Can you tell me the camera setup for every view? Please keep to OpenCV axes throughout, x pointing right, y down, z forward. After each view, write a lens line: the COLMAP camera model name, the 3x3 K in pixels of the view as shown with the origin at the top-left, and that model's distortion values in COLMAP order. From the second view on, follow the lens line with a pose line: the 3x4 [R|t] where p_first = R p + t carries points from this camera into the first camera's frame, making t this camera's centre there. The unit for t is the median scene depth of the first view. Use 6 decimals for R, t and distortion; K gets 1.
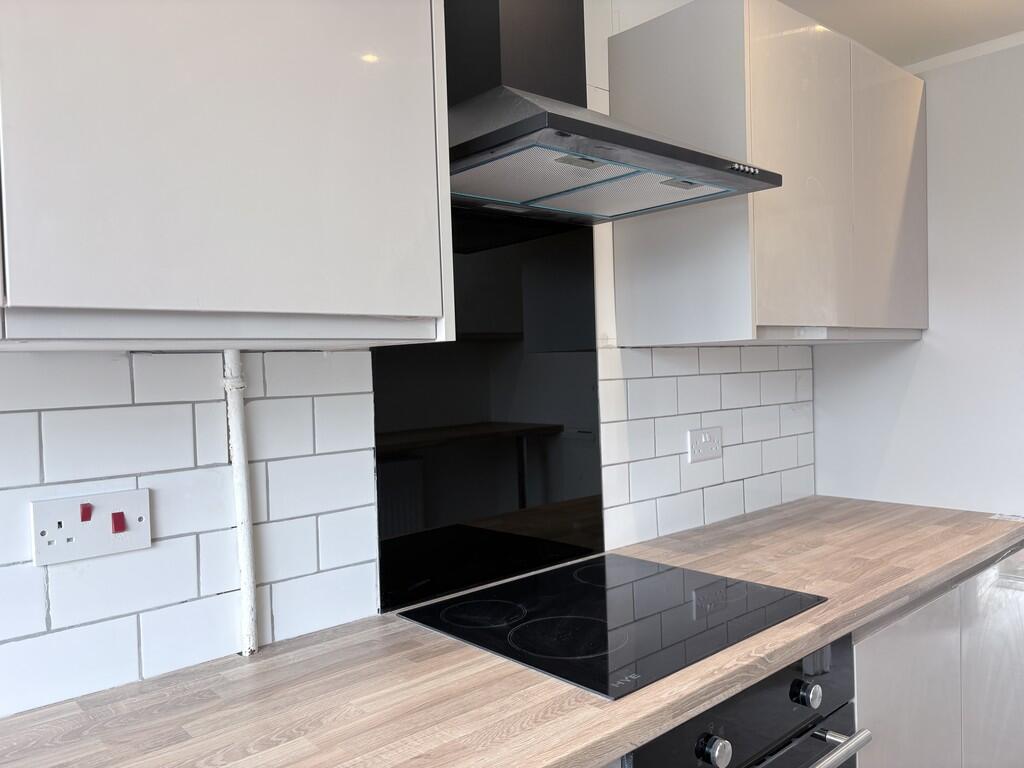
lens RADIAL K [[779.6, 0, 525.4], [0, 779.6, 377.3], [0, 0, 1]] dist [0.025475, -0.010473]
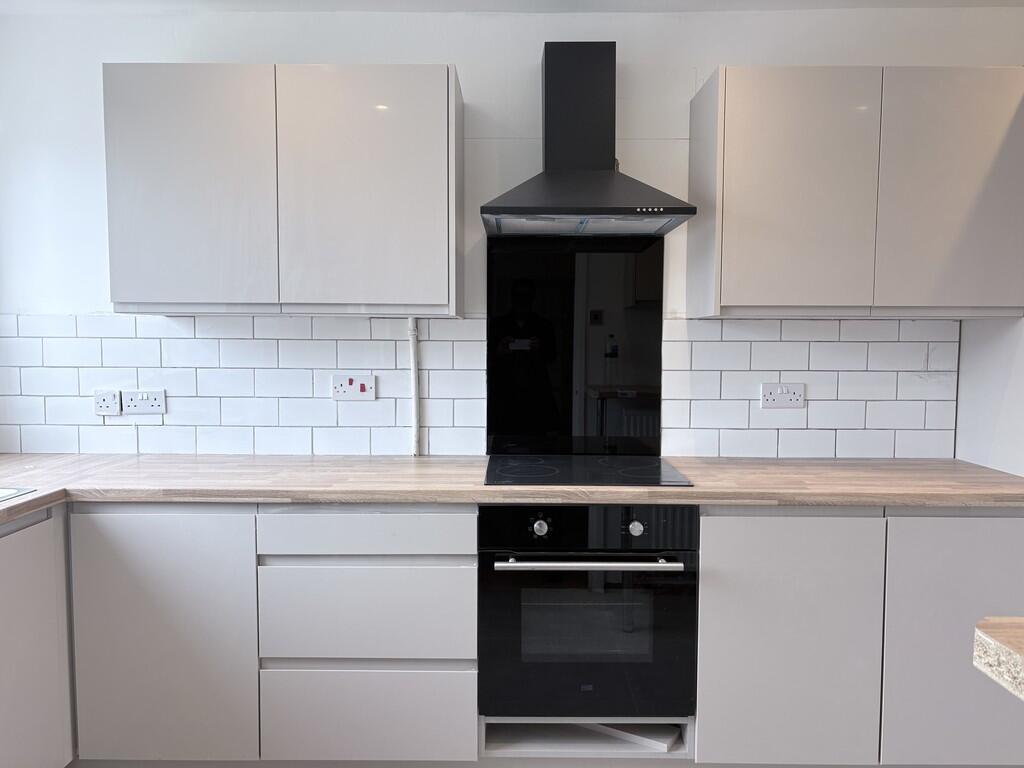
lens RADIAL K [[779.6, 0, 506.0], [0, 779.6, 386.2], [0, 0, 1]] dist [0.025475, -0.010473]
pose [[0.733917, 0.078735, -0.674661, 1.204737], [-0.036276, 0.996385, 0.076819, -0.018824], [0.678270, -0.031905, 0.734120, -0.397590]]
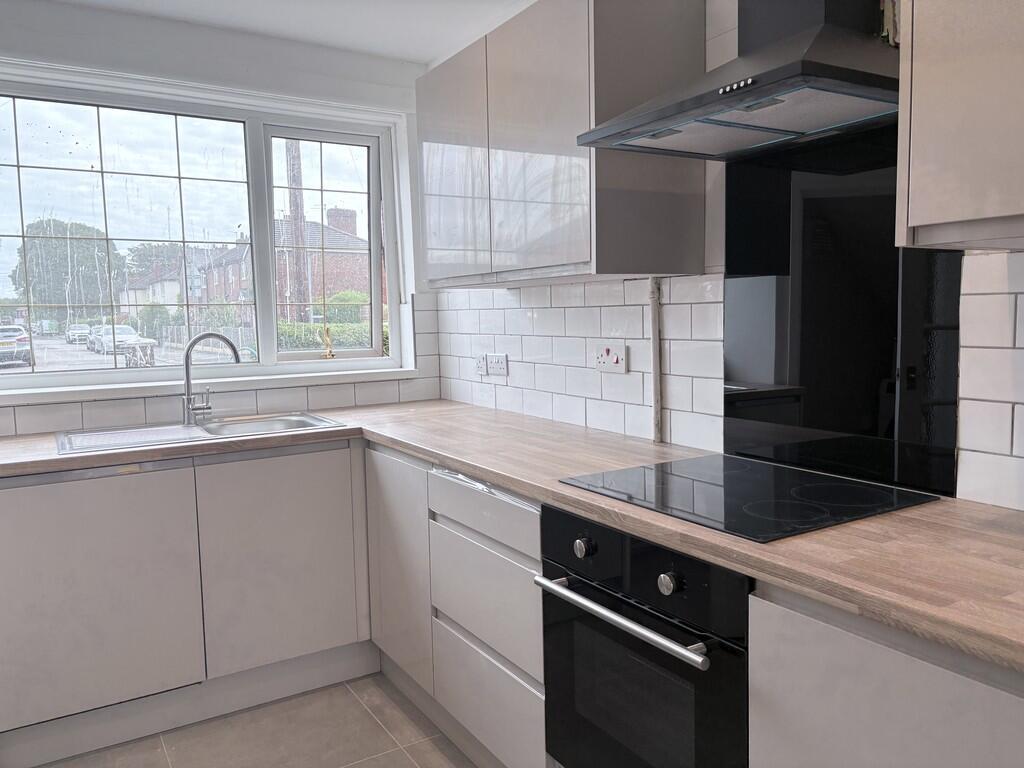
lens RADIAL K [[779.6, 0, 510.5], [0, 779.6, 387.9], [0, 0, 1]] dist [0.025475, -0.010473]
pose [[-0.184656, 0.135873, -0.973366, 1.387266], [0.020464, 0.990714, 0.134413, -0.027989], [0.982590, 0.004901, -0.185722, 0.930660]]
